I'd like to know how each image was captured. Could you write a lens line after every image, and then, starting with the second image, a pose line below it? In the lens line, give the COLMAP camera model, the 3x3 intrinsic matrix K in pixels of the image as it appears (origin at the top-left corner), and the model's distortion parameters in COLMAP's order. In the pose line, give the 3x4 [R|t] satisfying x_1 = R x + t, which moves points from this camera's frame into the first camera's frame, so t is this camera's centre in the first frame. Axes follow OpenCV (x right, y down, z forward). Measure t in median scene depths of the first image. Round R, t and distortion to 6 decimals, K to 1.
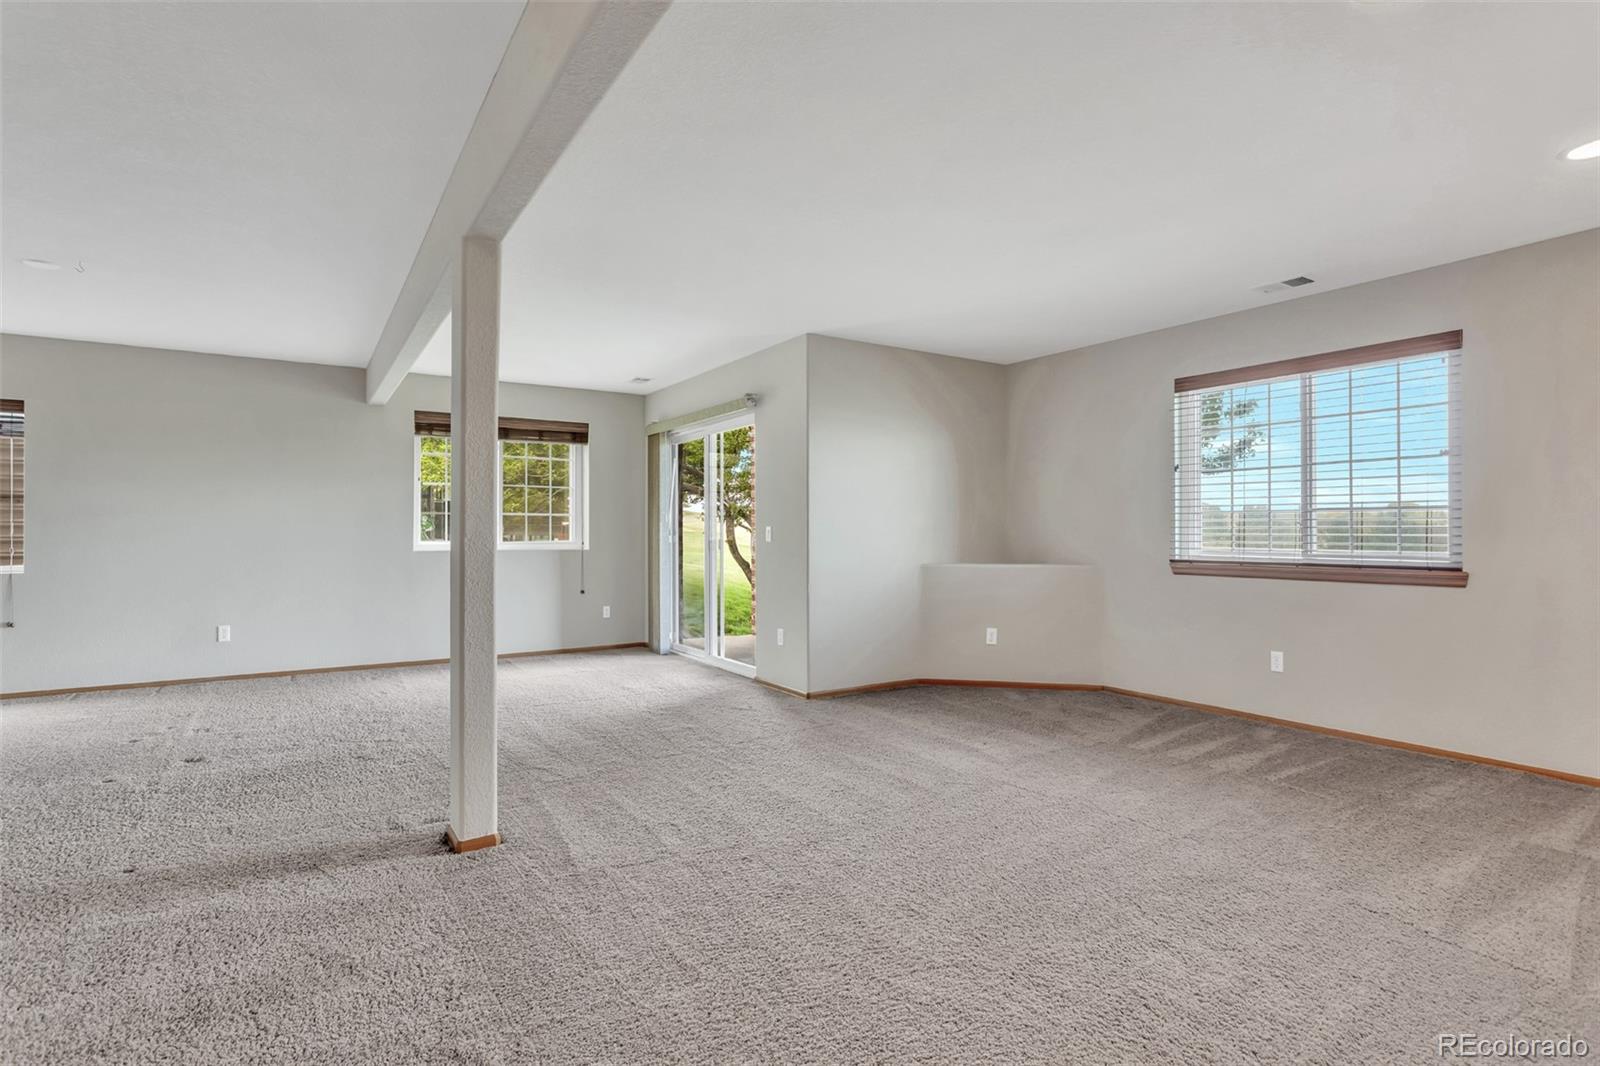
lens RADIAL K [[790.0, 0, 784.1], [0, 790.0, 540.6], [0, 0, 1]] dist [-0.002433, -0.000504]
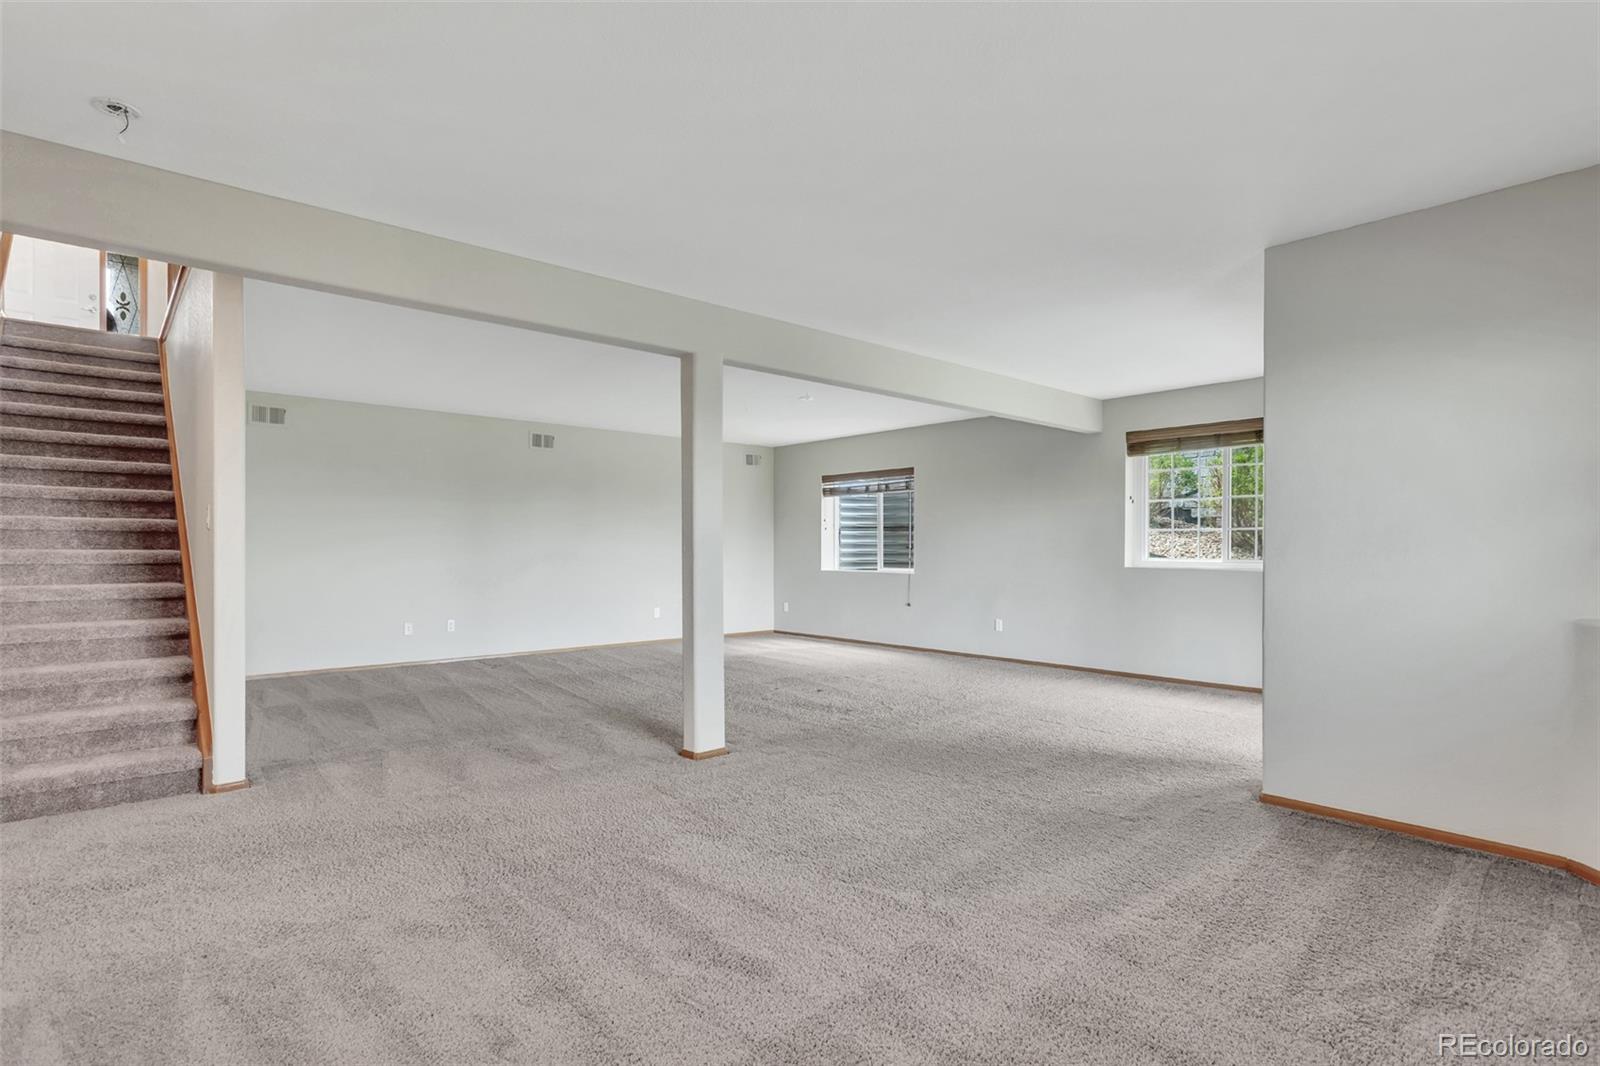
lens RADIAL K [[790.0, 0, 784.1], [0, 790.0, 540.6], [0, 0, 1]] dist [-0.002433, -0.000504]
pose [[0.166181, -0.003872, -0.986088, 0.540222], [-0.005787, 0.999971, -0.004901, -0.015725], [0.986078, 0.006521, 0.166154, 0.421437]]
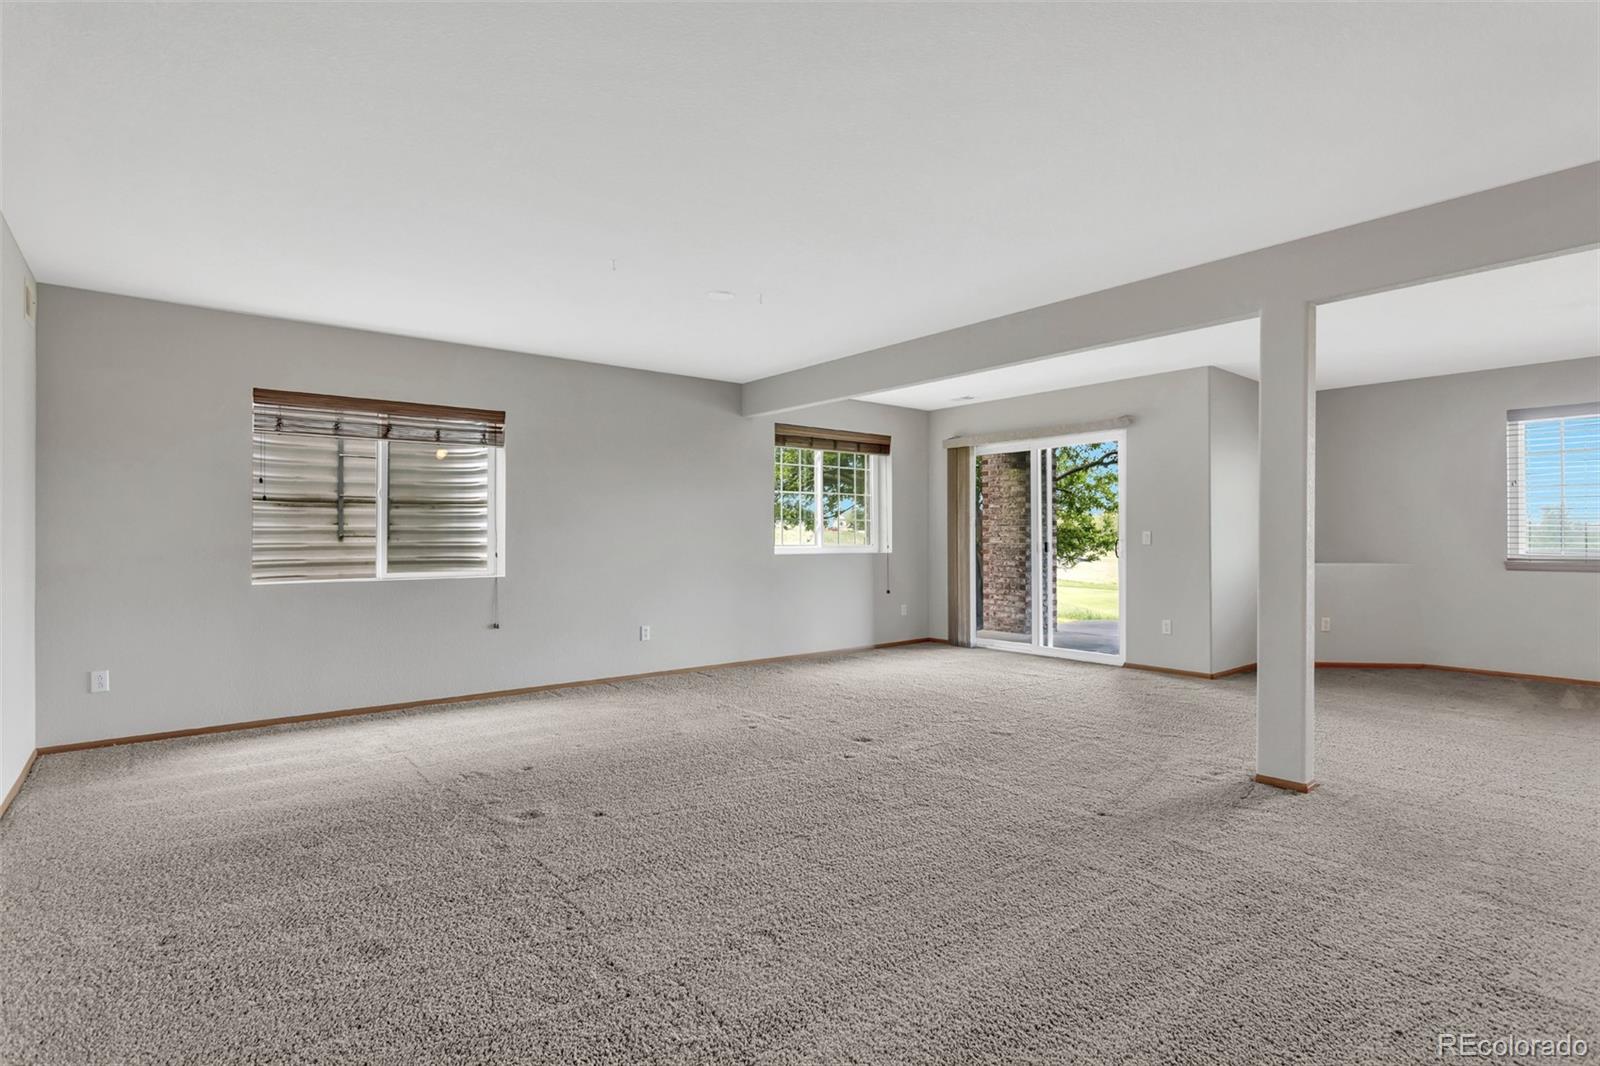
lens RADIAL K [[790.0, 0, 784.1], [0, 790.0, 540.6], [0, 0, 1]] dist [-0.002433, -0.000504]
pose [[0.993975, -0.002269, 0.109587, -0.639825], [0.002667, 0.999990, -0.003485, -0.001785], [-0.109578, 0.003757, 0.993971, -0.074518]]
